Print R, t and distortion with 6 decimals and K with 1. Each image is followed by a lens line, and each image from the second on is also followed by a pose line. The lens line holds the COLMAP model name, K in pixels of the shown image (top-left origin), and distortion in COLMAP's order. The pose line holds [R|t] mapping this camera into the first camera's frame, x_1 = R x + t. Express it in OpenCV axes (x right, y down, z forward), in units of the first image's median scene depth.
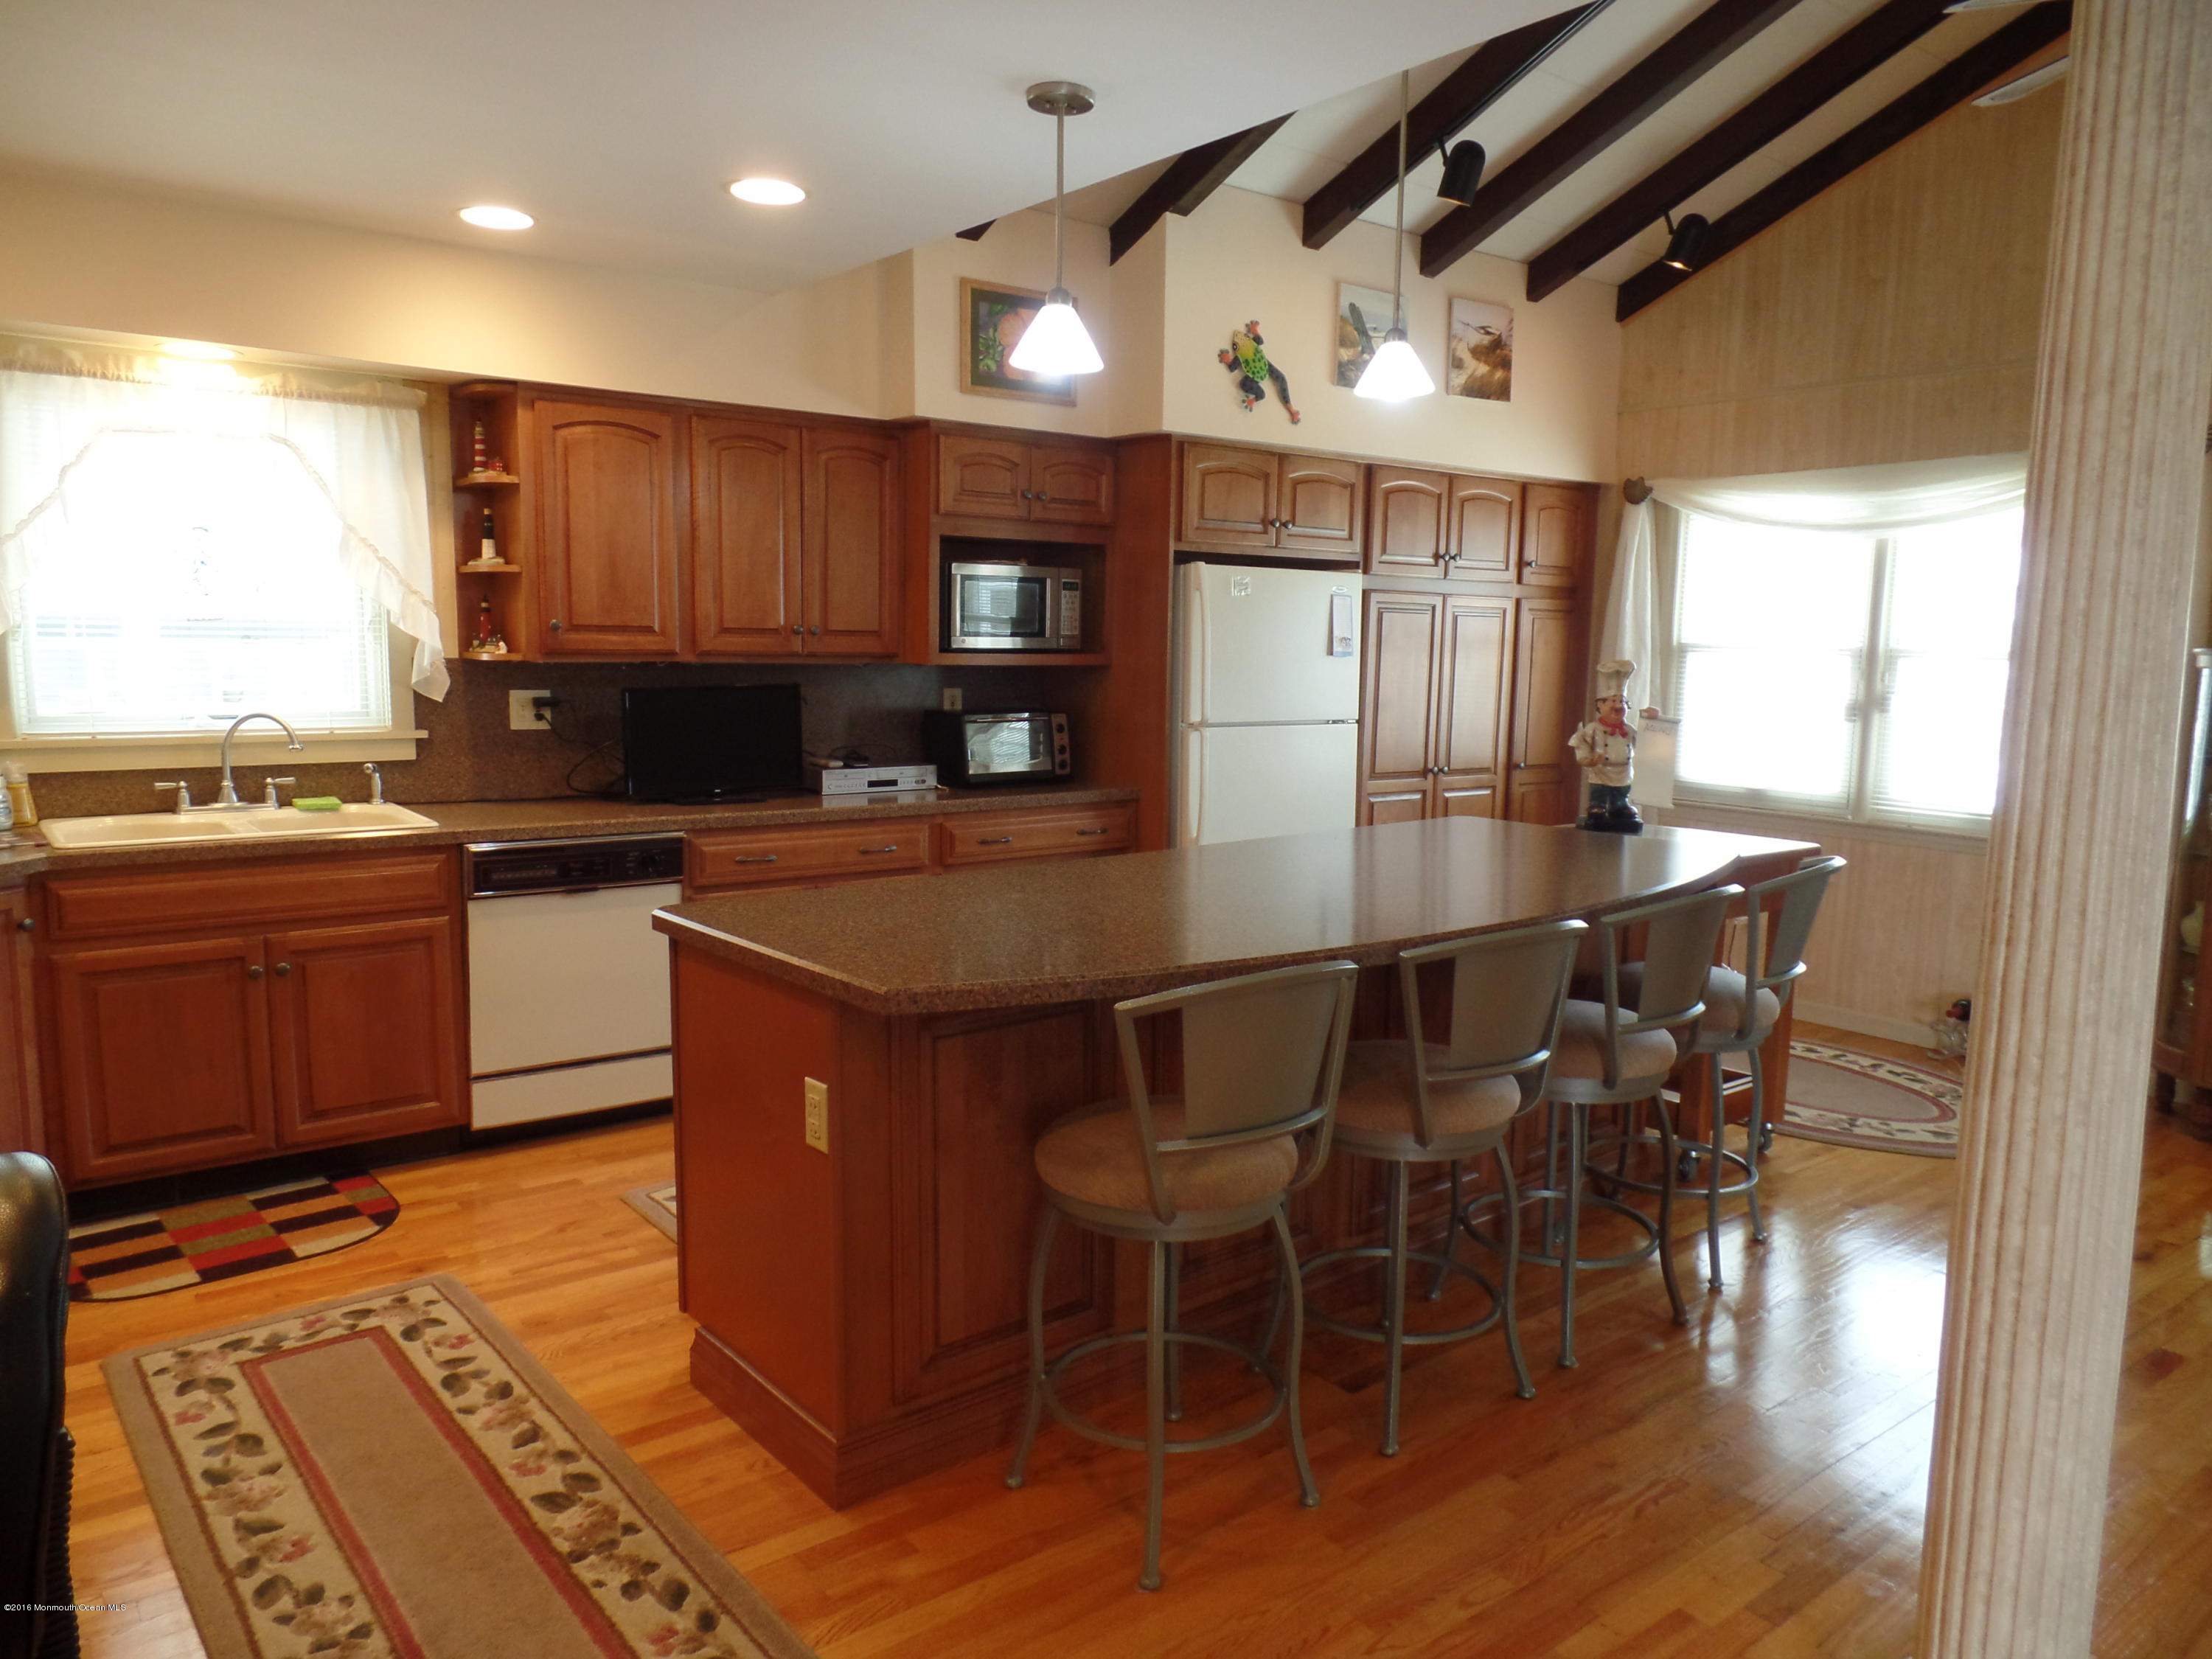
lens RADIAL K [[1526.7, 0, 1110.6], [0, 1526.7, 833.2], [0, 0, 1]] dist [0.002970, -0.005216]
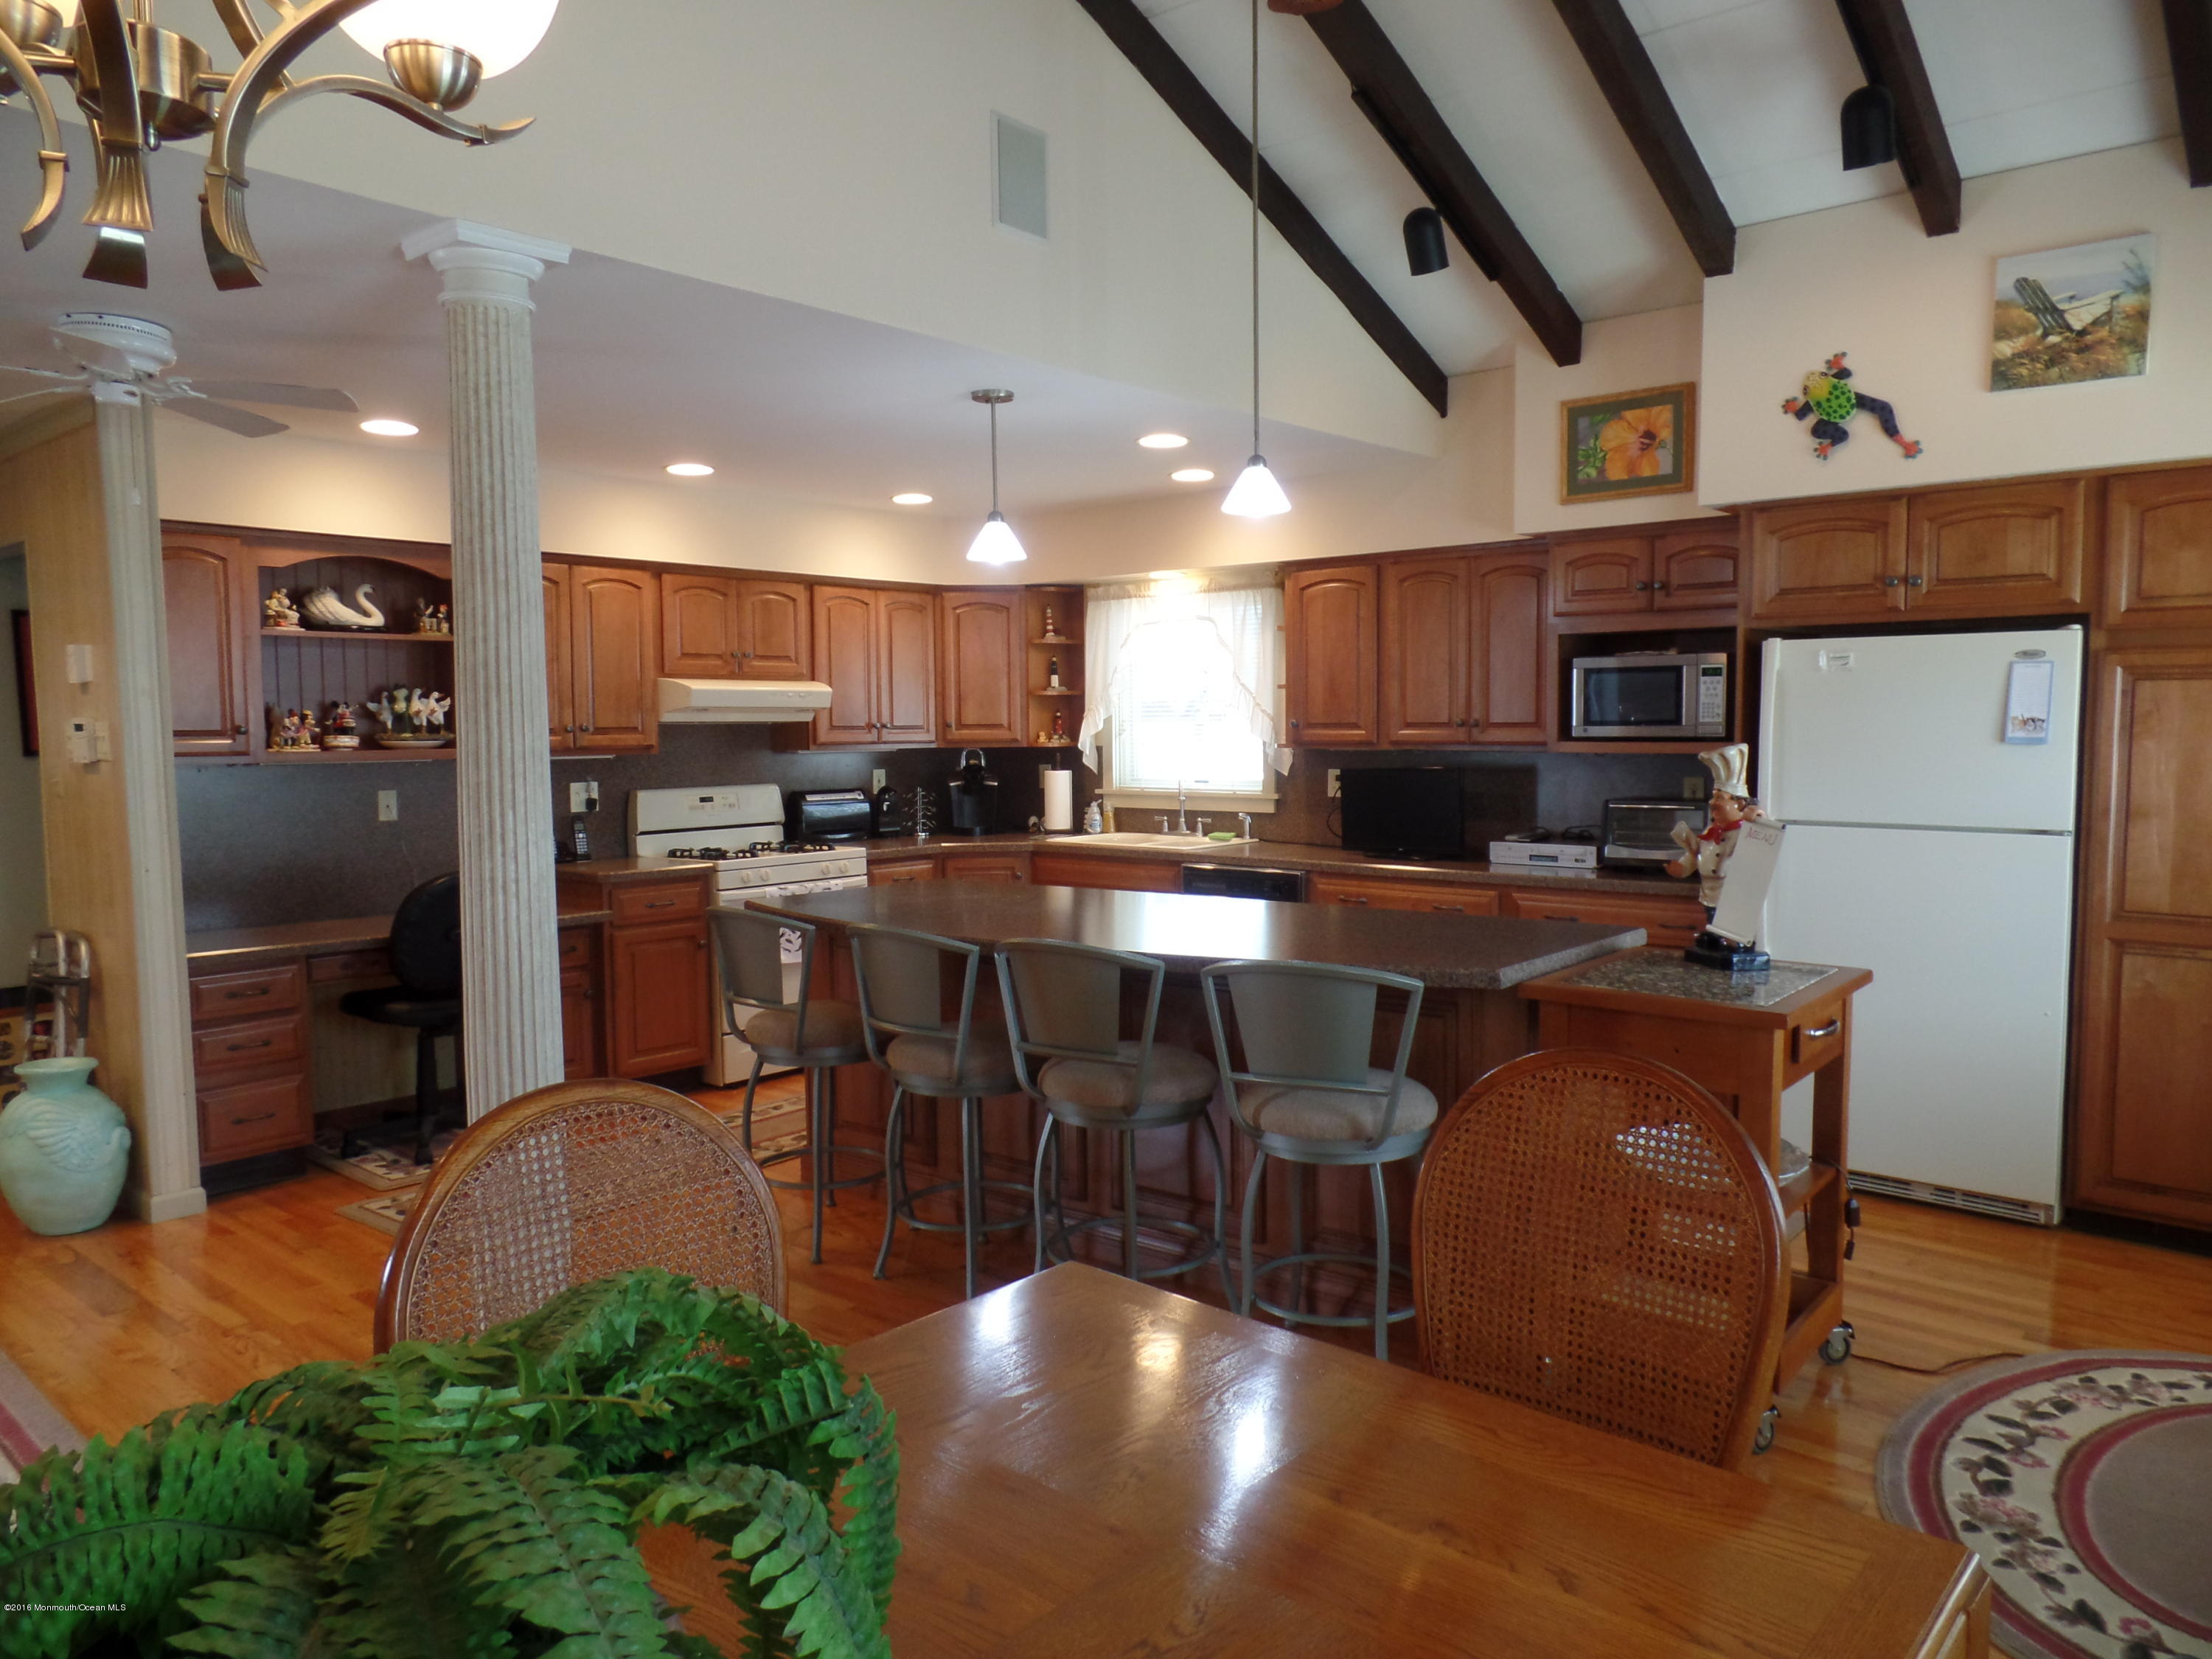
lens RADIAL K [[1526.7, 0, 1110.6], [0, 1526.7, 833.2], [0, 0, 1]] dist [0.002970, -0.005216]
pose [[0.193001, 0.052989, -0.979767, 0.986908], [-0.114248, 0.992962, 0.031197, -0.055936], [0.974525, 0.105916, 0.197696, 0.527945]]
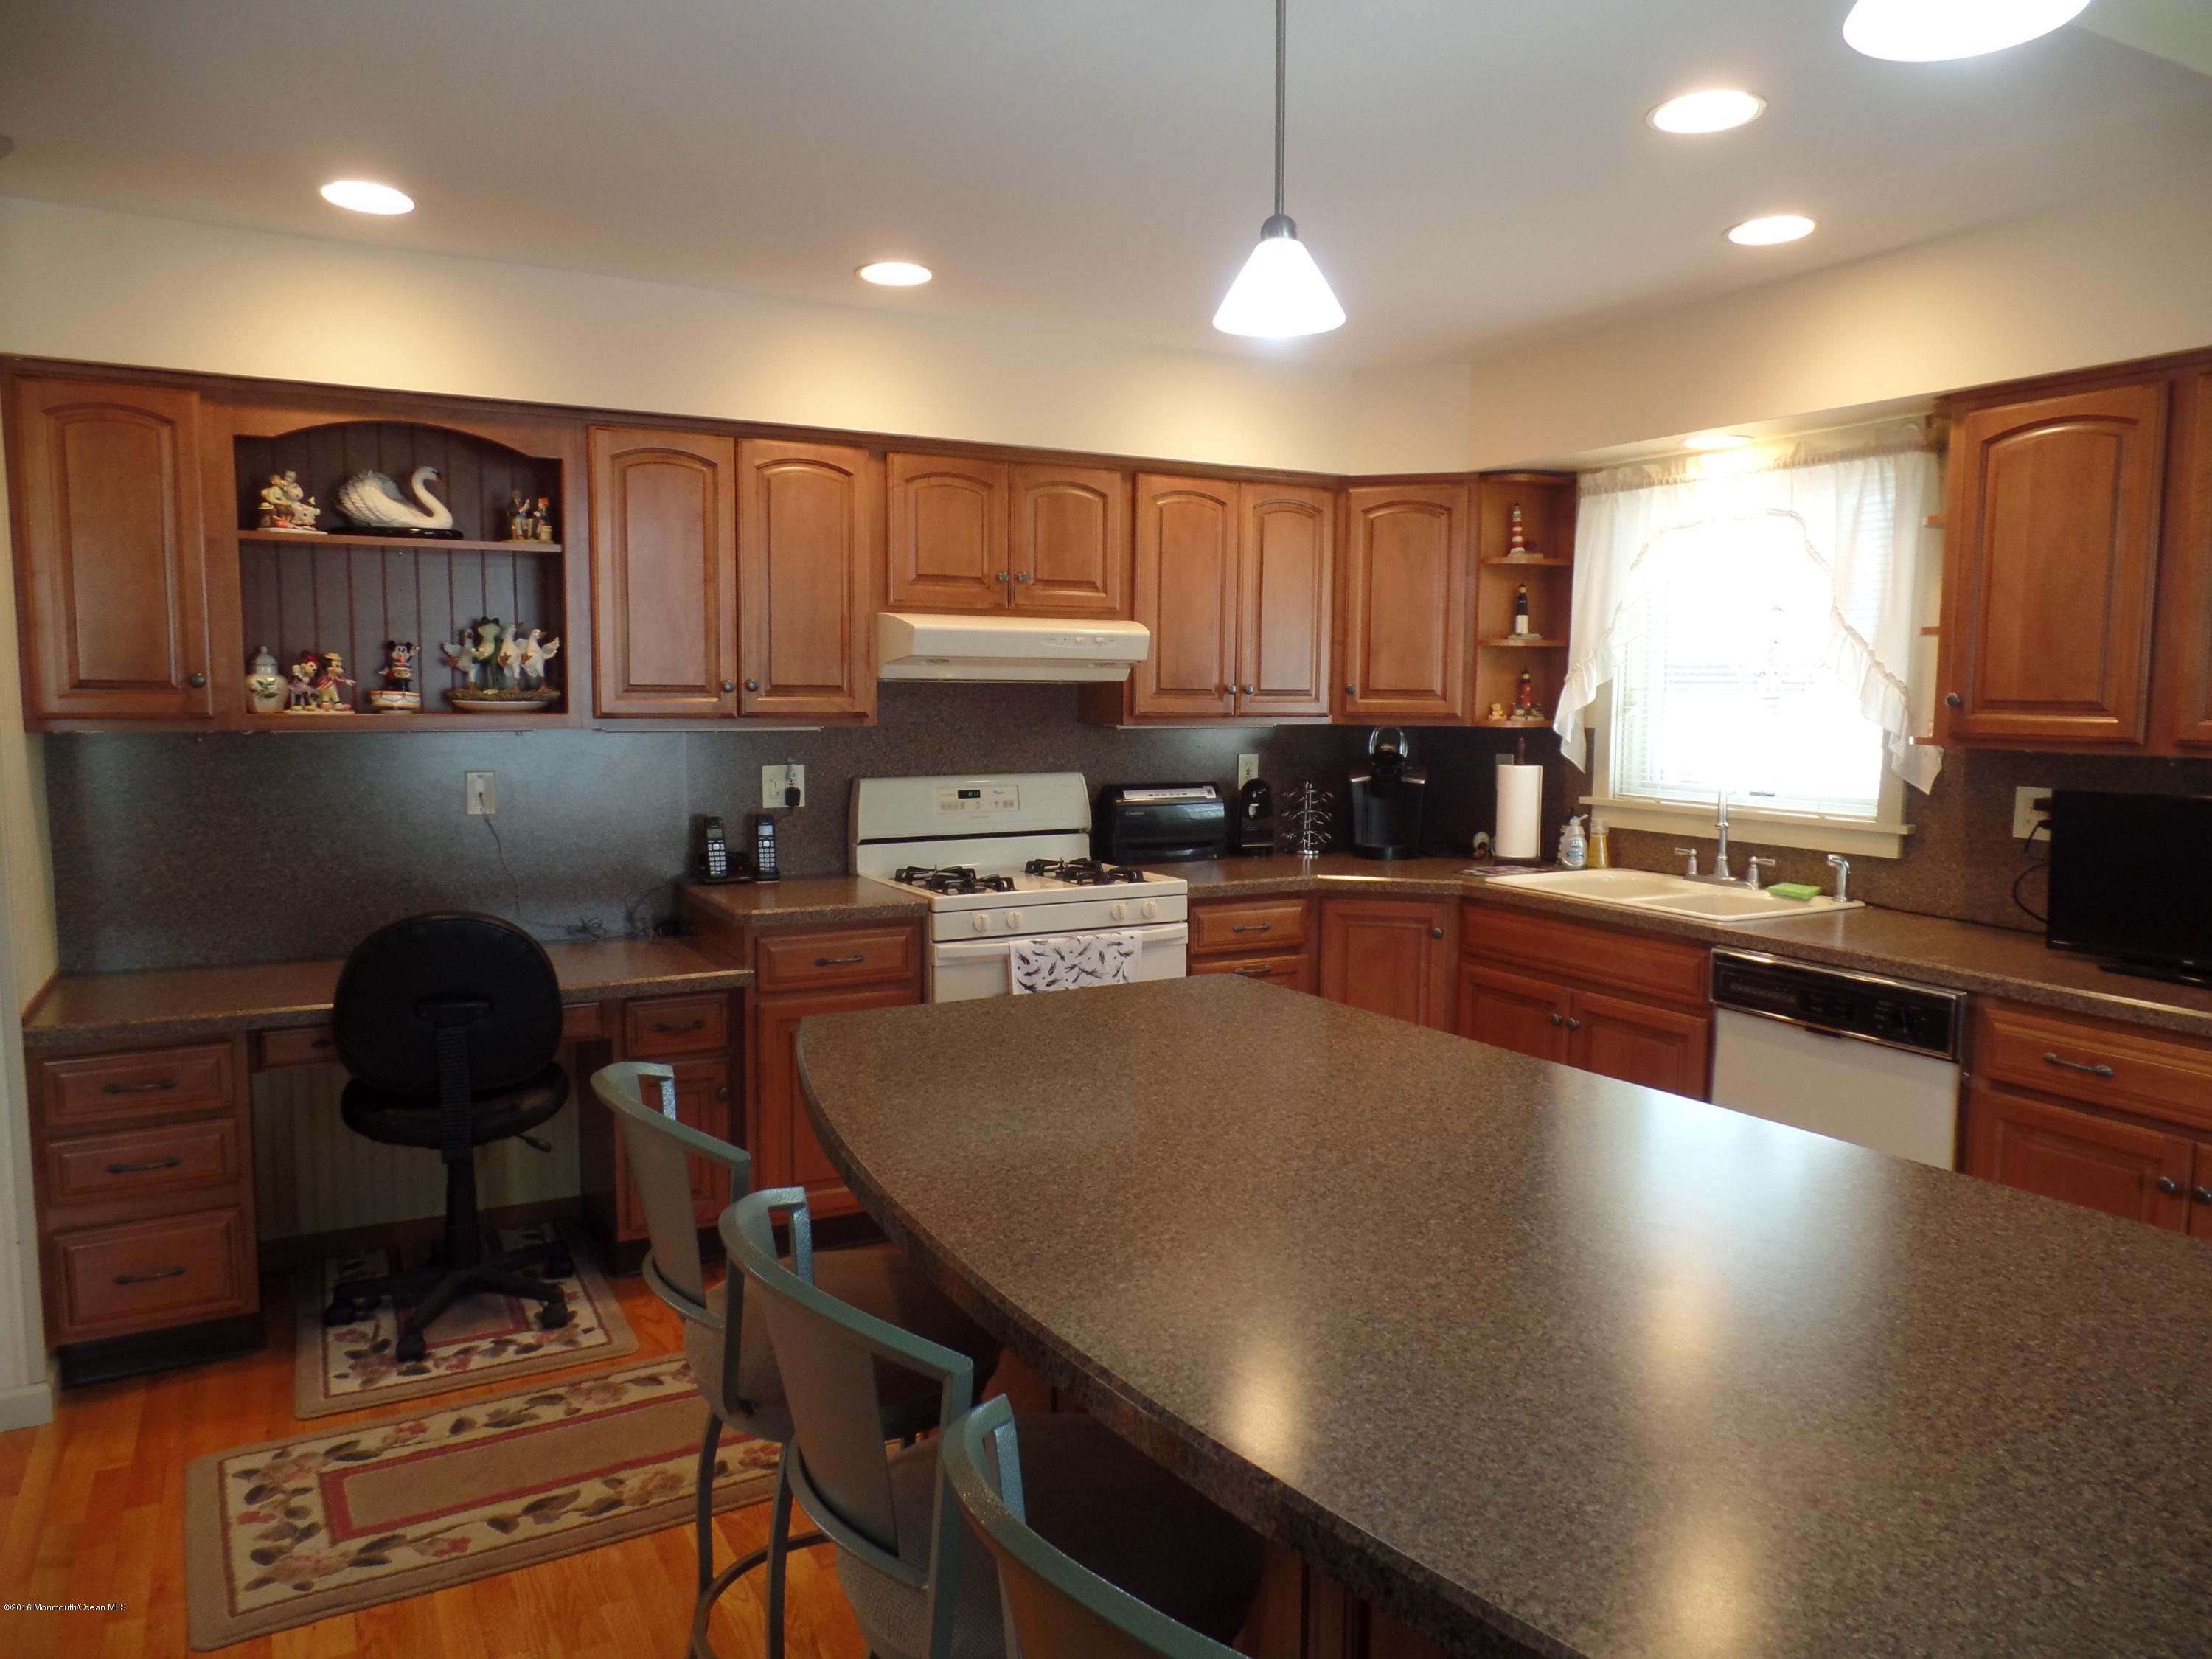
lens RADIAL K [[1523.6, 0, 1111.5], [0, 1523.6, 833.1], [0, 0, 1]] dist [-0.000480, 0.000514]
pose [[-0.159569, 0.079033, -0.984018, 0.443342], [-0.137384, 0.985312, 0.101415, -0.086262], [0.977580, 0.151371, -0.146367, 0.675533]]
